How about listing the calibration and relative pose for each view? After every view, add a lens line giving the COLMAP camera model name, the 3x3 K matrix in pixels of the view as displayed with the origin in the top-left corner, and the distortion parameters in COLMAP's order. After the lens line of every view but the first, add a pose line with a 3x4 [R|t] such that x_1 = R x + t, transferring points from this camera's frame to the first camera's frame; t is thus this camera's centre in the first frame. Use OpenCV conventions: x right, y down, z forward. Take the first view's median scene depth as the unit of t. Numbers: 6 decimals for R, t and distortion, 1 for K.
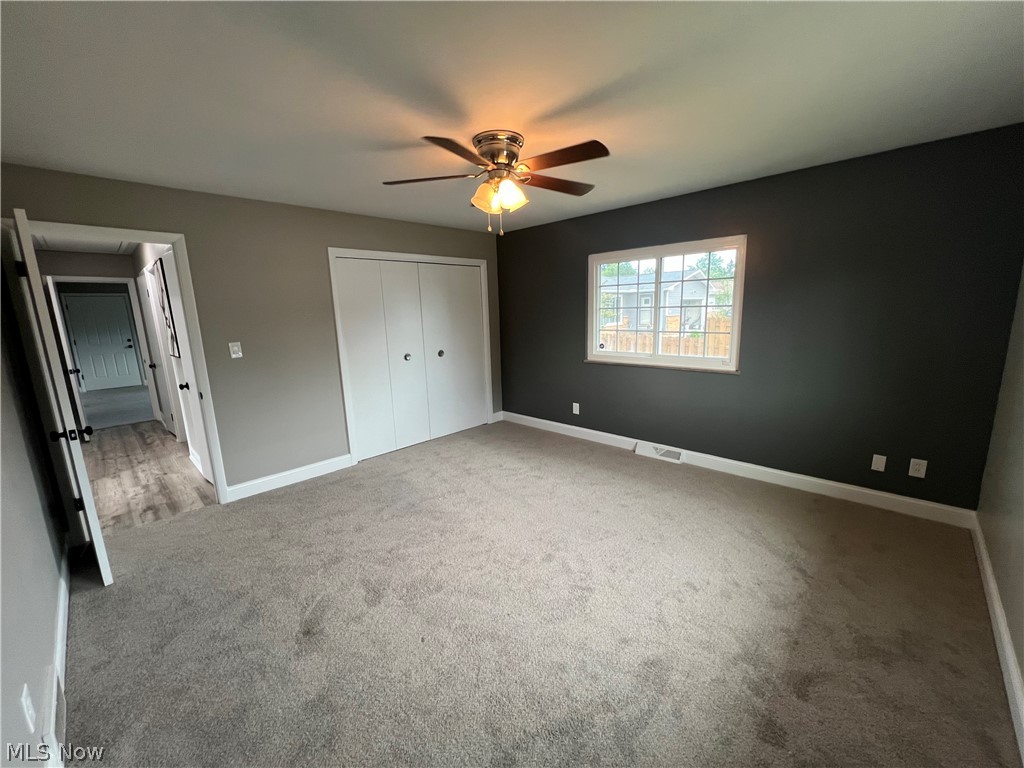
lens RADIAL K [[410.5, 0, 513.1], [0, 410.5, 385.2], [0, 0, 1]] dist [-0.001187, -0.000032]
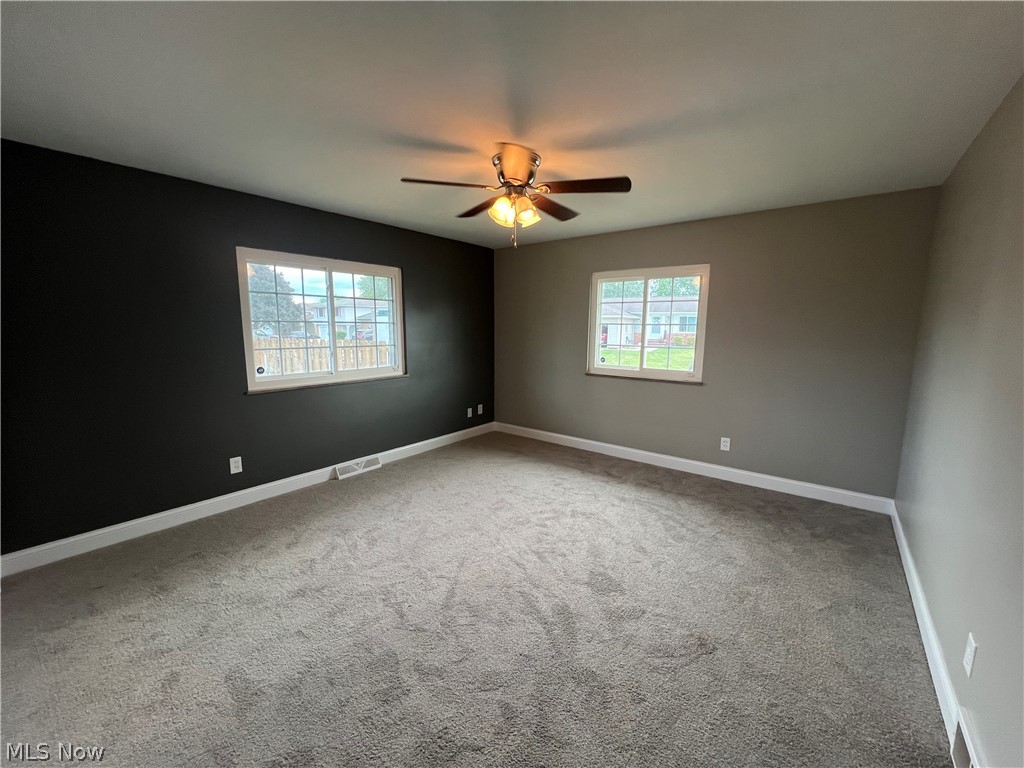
lens RADIAL K [[410.5, 0, 513.1], [0, 410.5, 385.2], [0, 0, 1]] dist [-0.001187, -0.000032]
pose [[-0.102096, -0.111928, 0.988458, -0.706442], [0.179538, 0.975259, 0.128977, -0.099459], [-0.978439, 0.190633, -0.079475, 0.738513]]
